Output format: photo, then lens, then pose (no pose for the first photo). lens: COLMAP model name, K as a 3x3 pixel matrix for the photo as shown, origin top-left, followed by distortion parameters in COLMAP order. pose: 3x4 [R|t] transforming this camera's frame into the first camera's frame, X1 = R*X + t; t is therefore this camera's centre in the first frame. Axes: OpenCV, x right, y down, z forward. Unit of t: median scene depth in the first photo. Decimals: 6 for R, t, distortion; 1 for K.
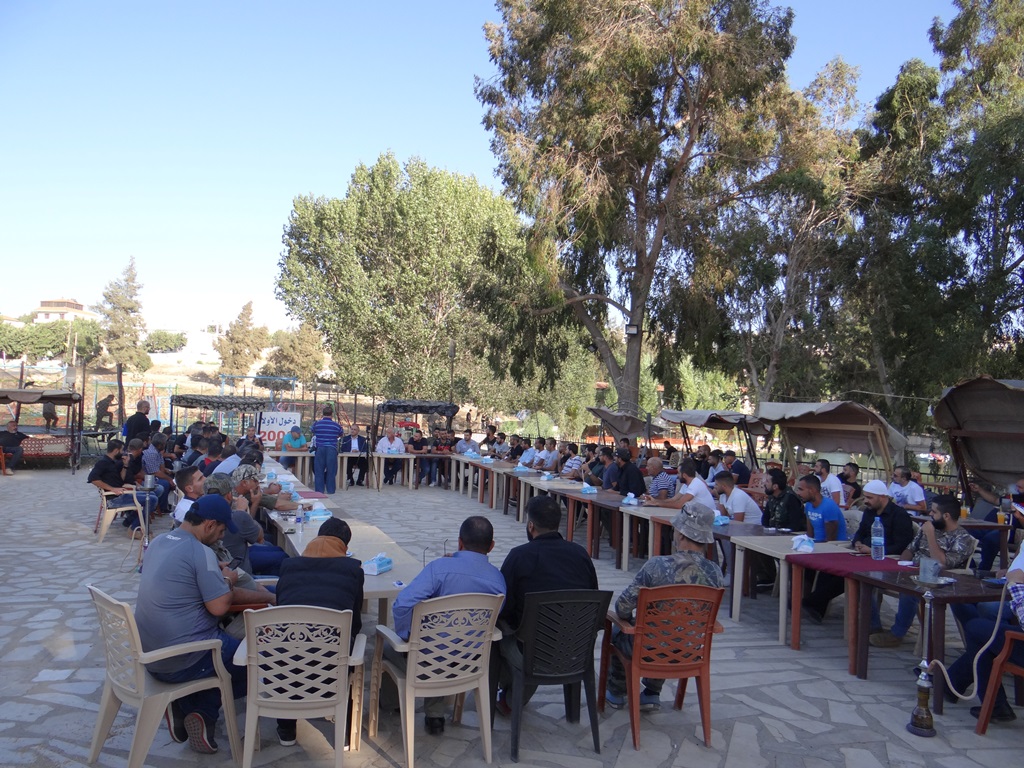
lens RADIAL K [[818.3, 0, 512.0], [0, 818.3, 384.0], [0, 0, 1]] dist [-0.001837, -0.003477]
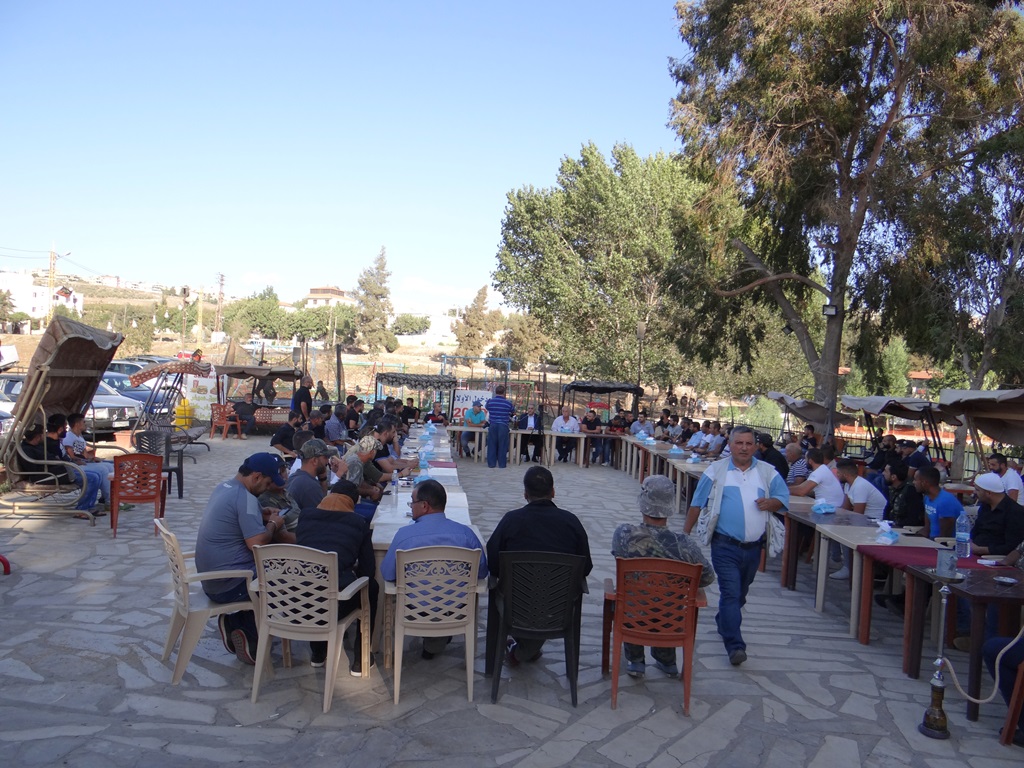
lens RADIAL K [[814.5, 0, 512.0], [0, 814.5, 384.0], [0, 0, 1]] dist [0.001645, -0.002148]
pose [[0.961084, 0.018419, -0.275641, 0.073457], [-0.012500, 0.999652, 0.023212, 0.000758], [0.275972, -0.018863, 0.960980, -0.010413]]
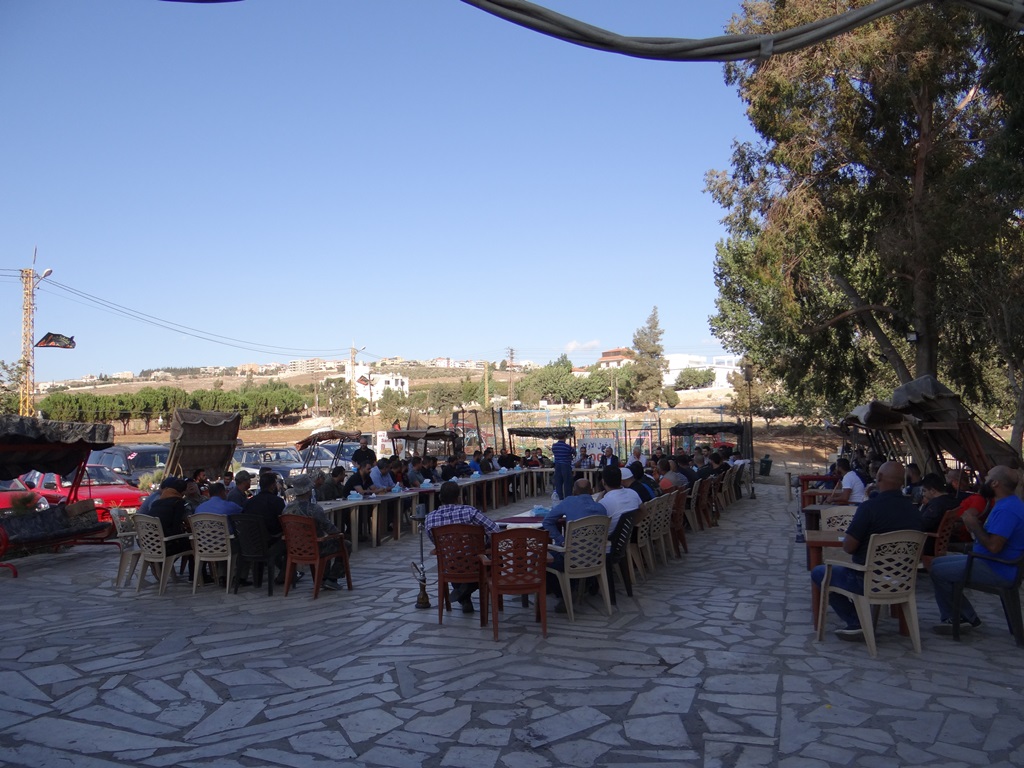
lens RADIAL K [[797.4, 0, 512.0], [0, 797.4, 384.0], [0, 0, 1]] dist [0.058026, -0.000940]
pose [[0.799582, -0.079940, -0.595213, 0.436398], [0.058430, 0.996754, -0.055376, 0.013906], [0.597708, 0.009500, 0.801657, -0.067915]]
